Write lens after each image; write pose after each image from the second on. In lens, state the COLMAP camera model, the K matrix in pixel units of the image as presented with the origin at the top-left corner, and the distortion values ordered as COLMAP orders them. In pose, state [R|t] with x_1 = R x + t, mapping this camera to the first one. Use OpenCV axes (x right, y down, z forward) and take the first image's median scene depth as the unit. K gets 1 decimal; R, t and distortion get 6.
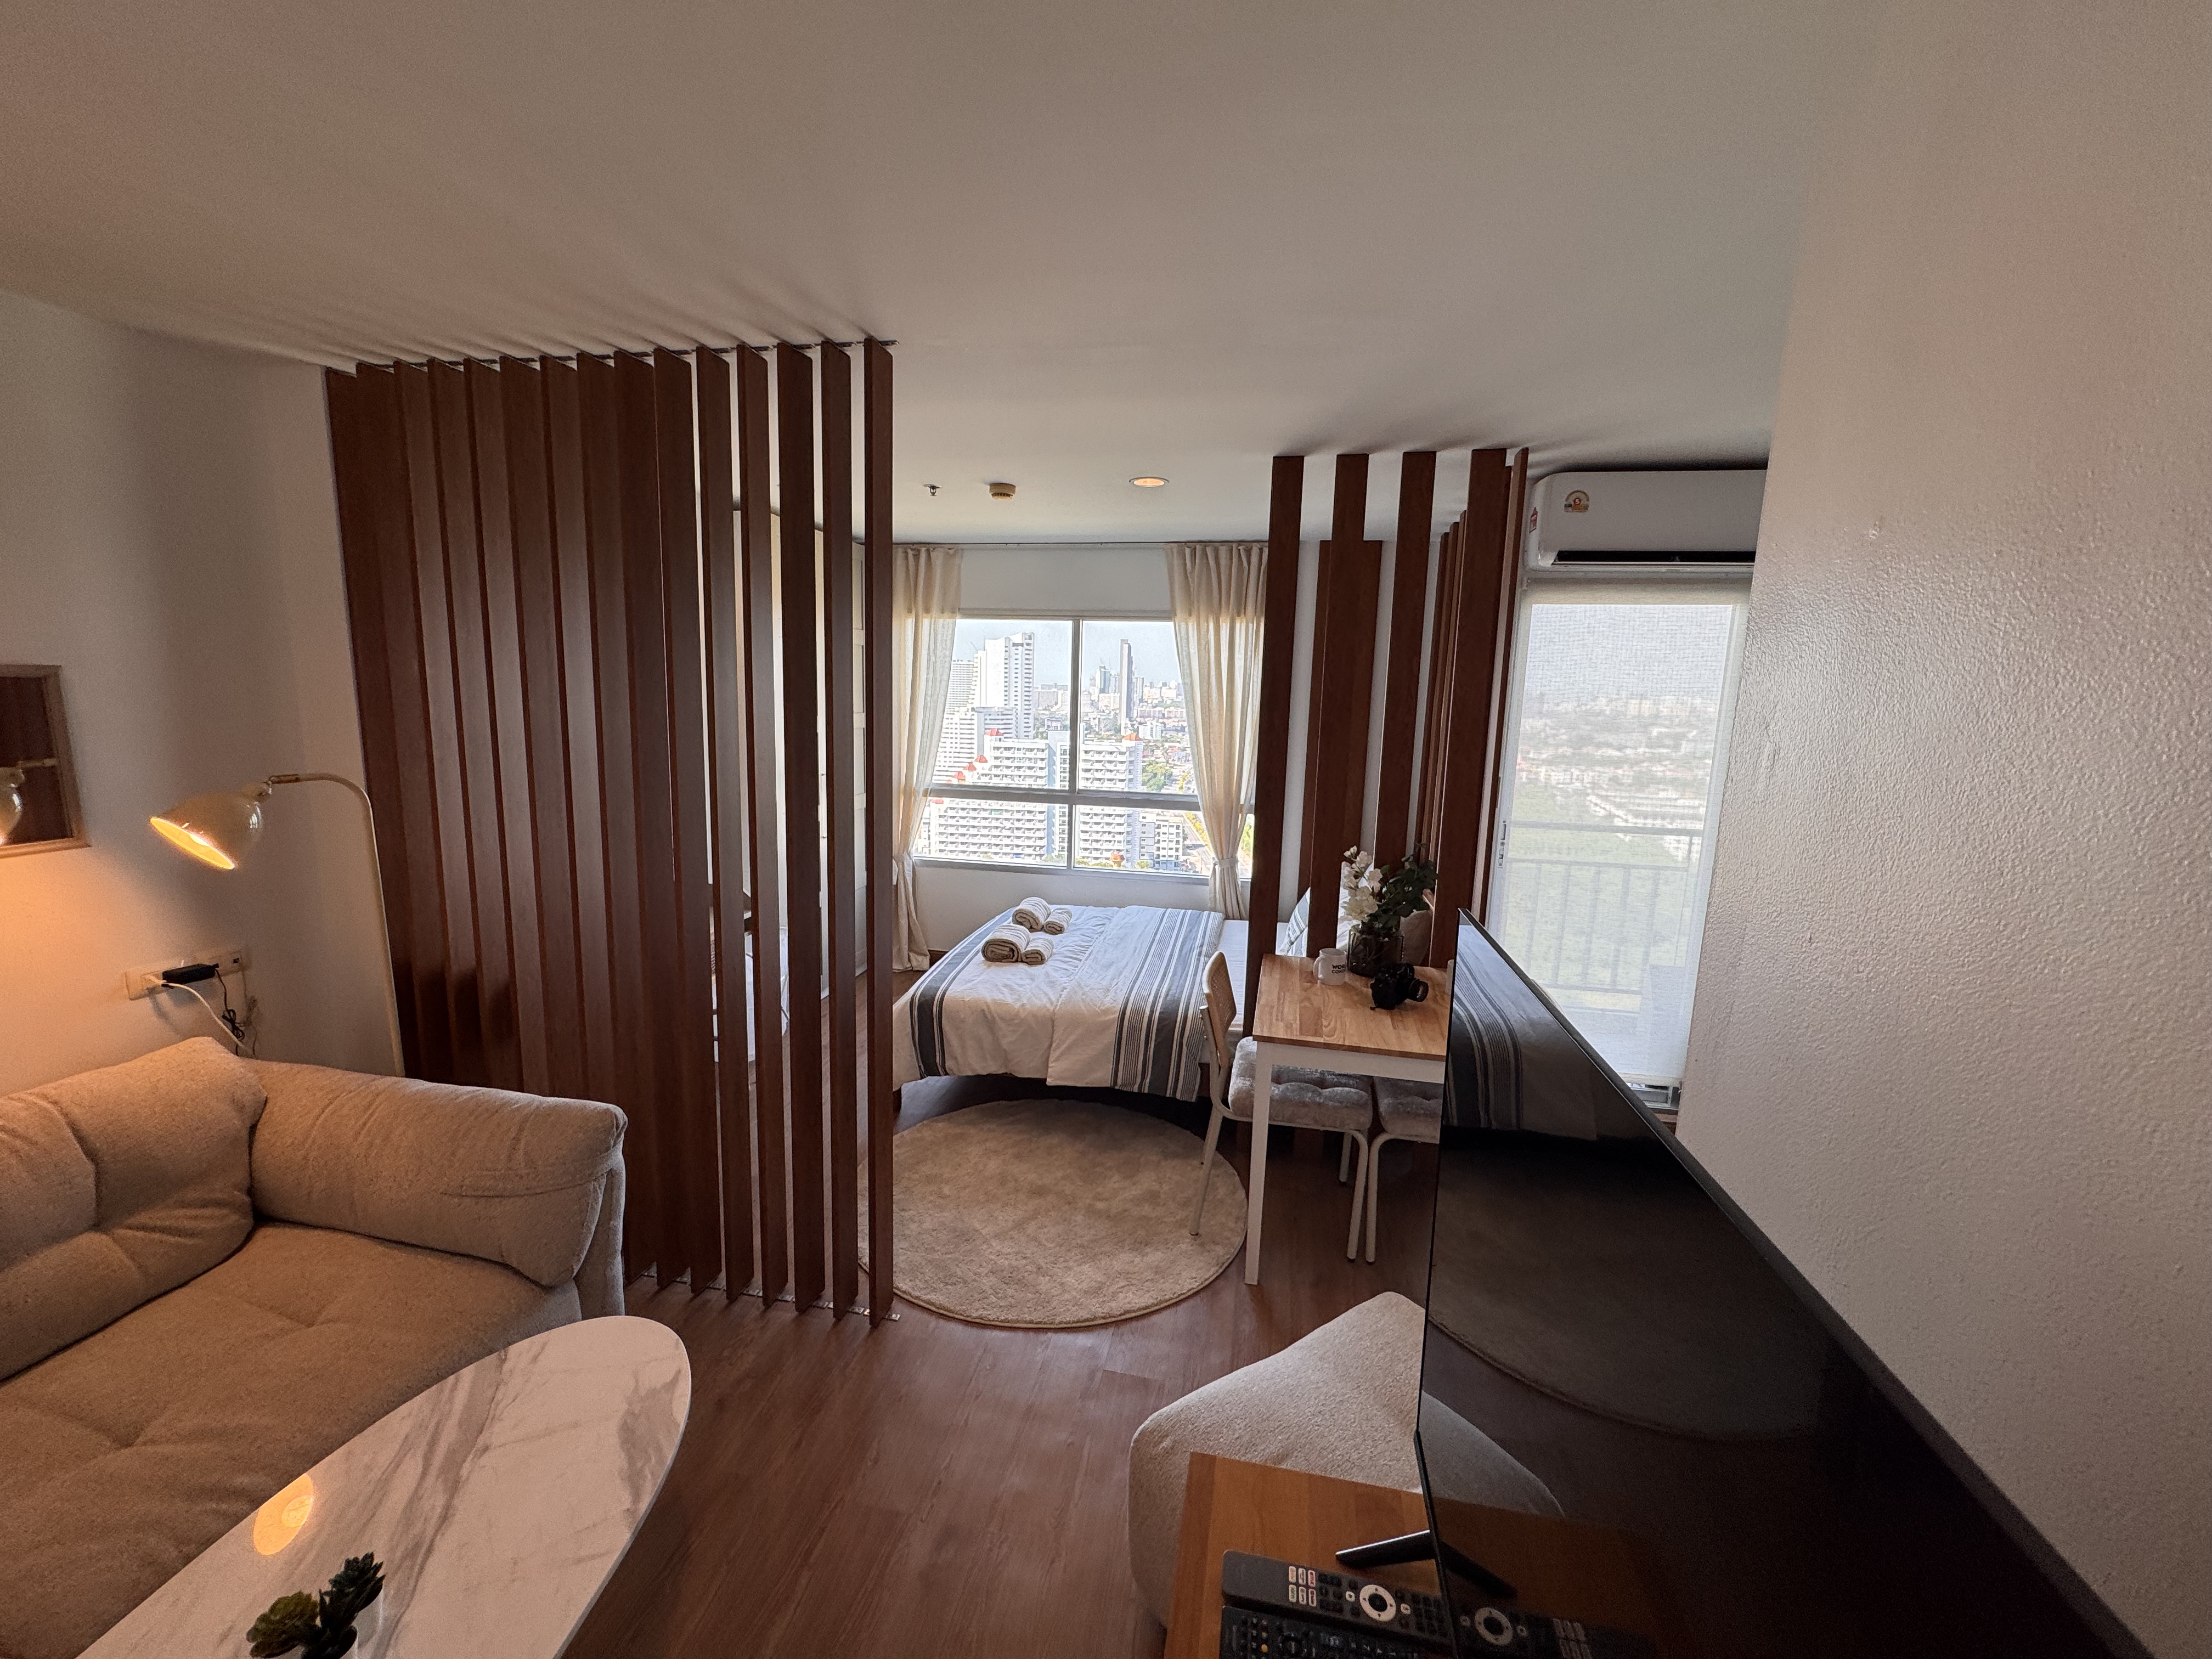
lens RADIAL K [[883.8, 0, 1108.5], [0, 883.8, 824.8], [0, 0, 1]] dist [-0.001694, 0.000307]
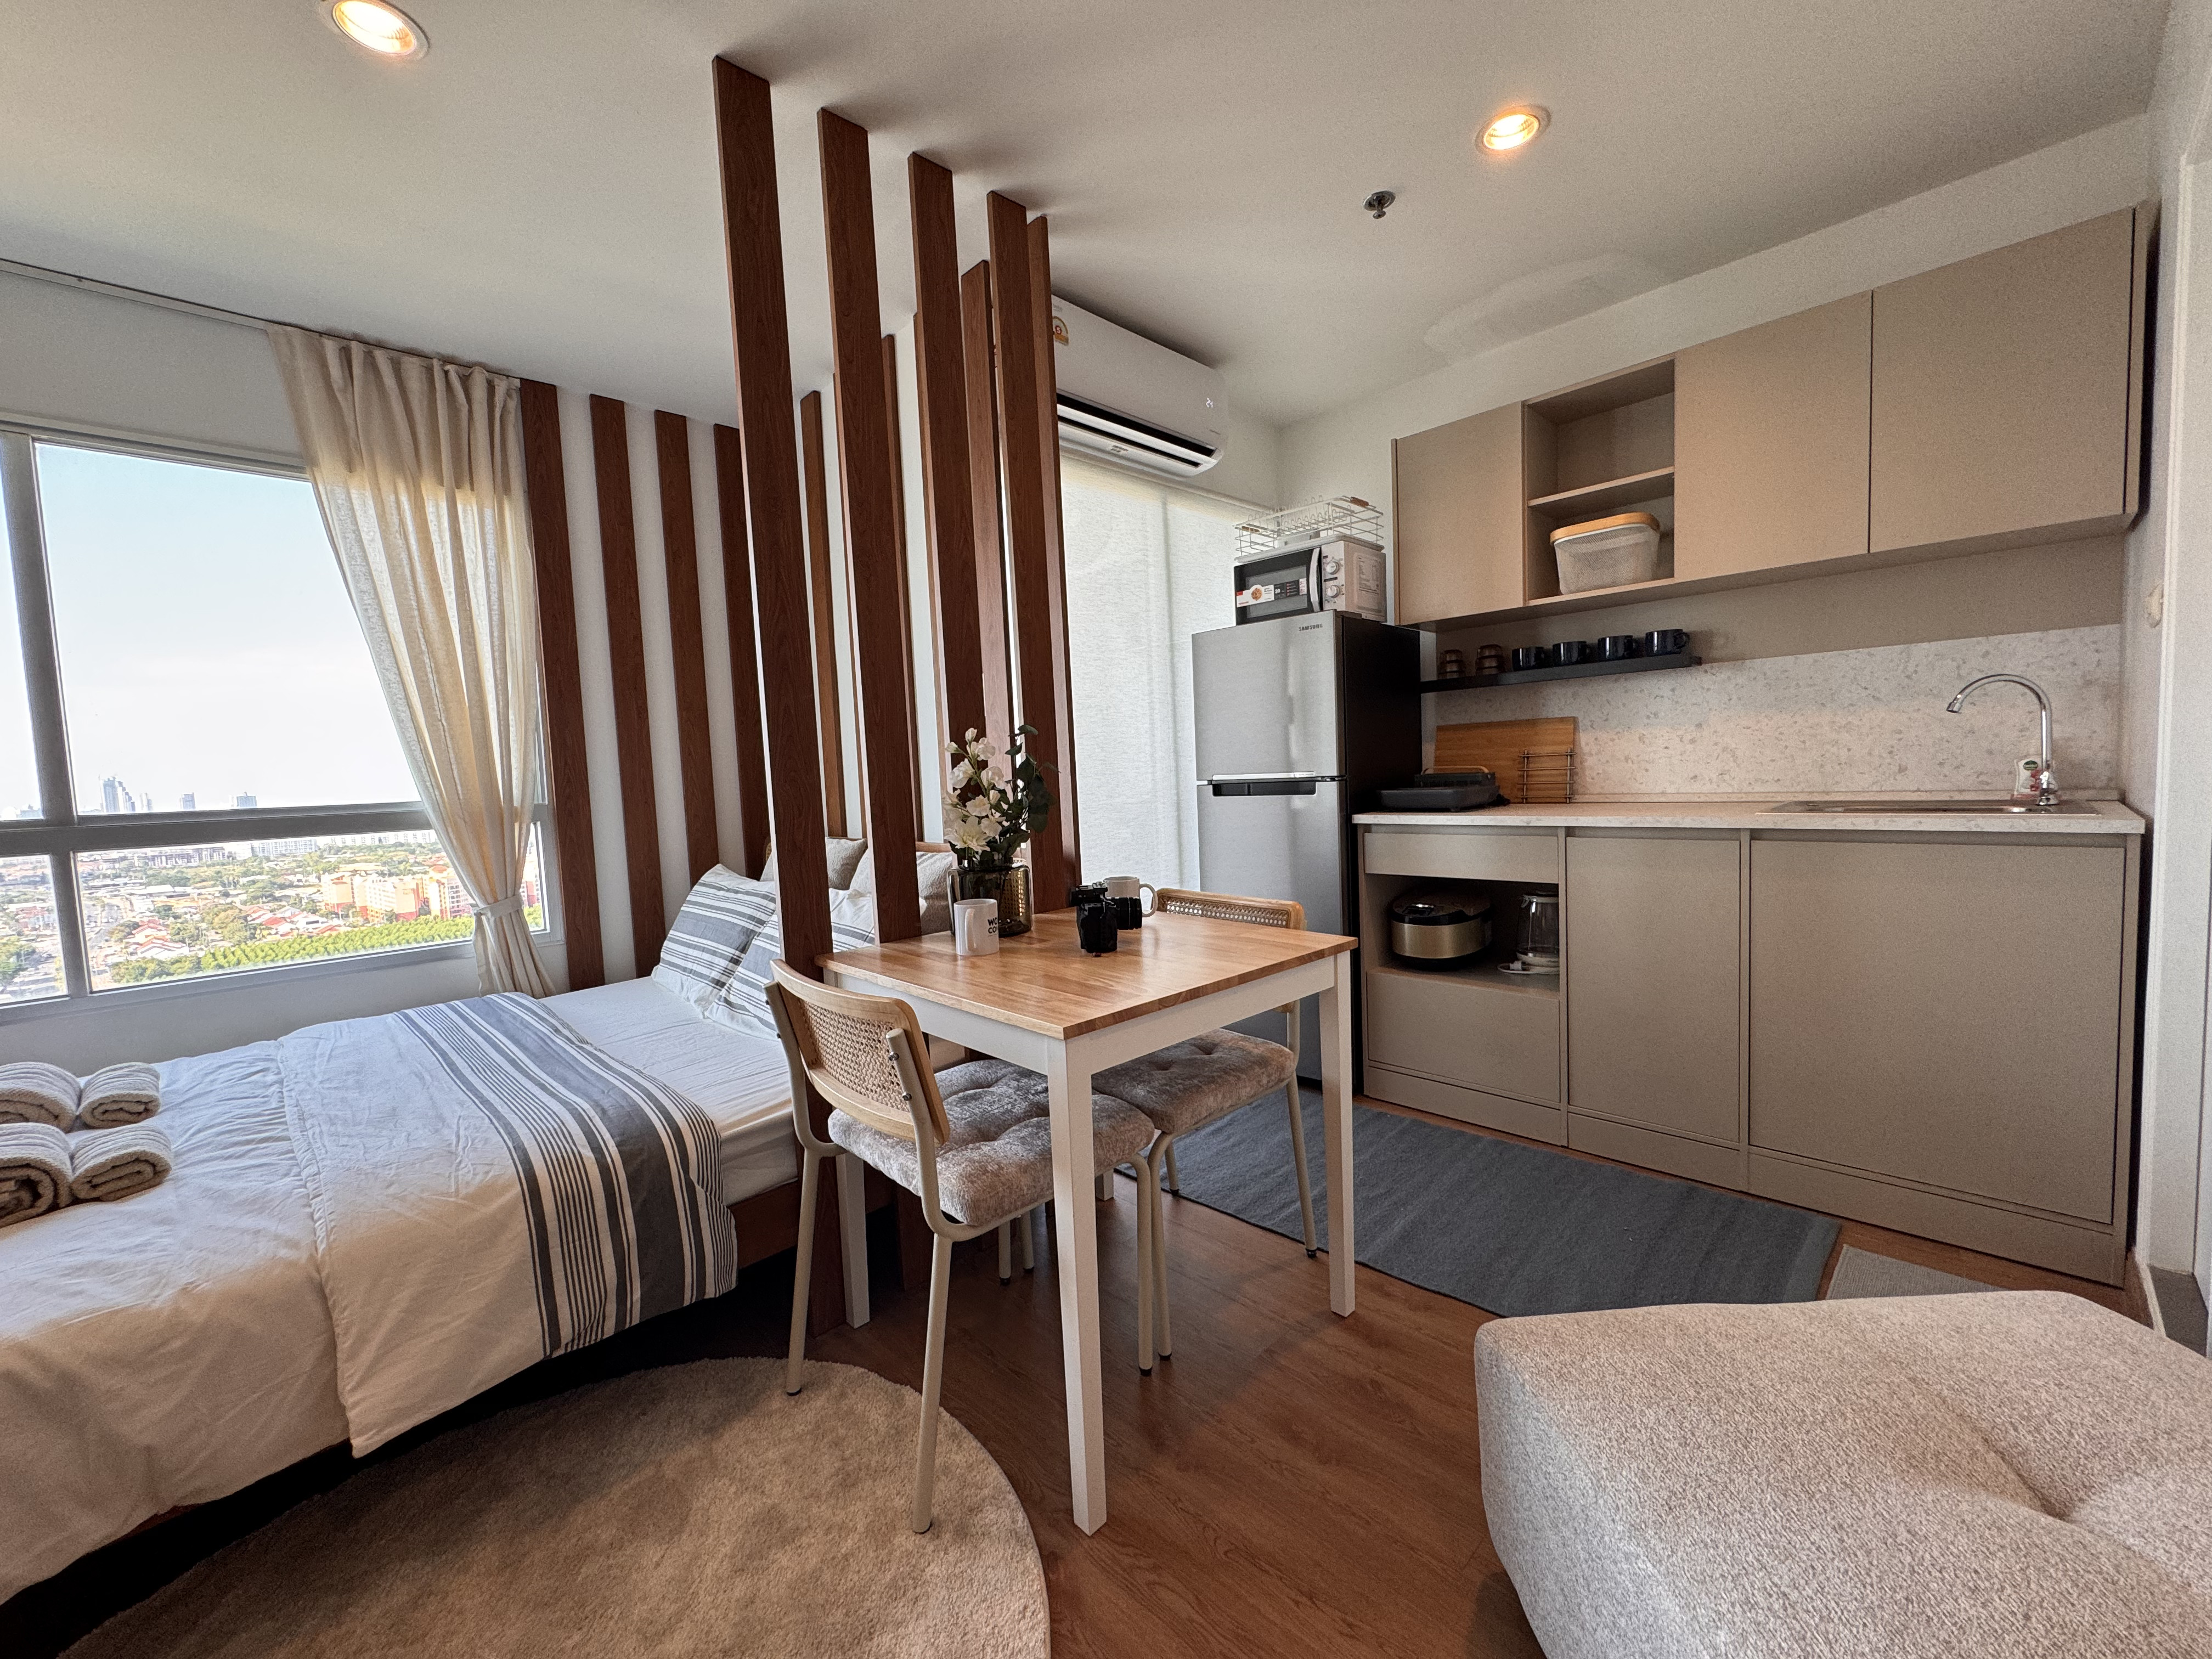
lens RADIAL K [[883.8, 0, 1108.5], [0, 883.8, 824.8], [0, 0, 1]] dist [-0.001694, 0.000307]
pose [[0.569349, -0.107615, 0.815022, -0.157338], [0.187095, 0.982341, -0.000992, 0.094751], [-0.800523, 0.153051, 0.579429, 0.491679]]
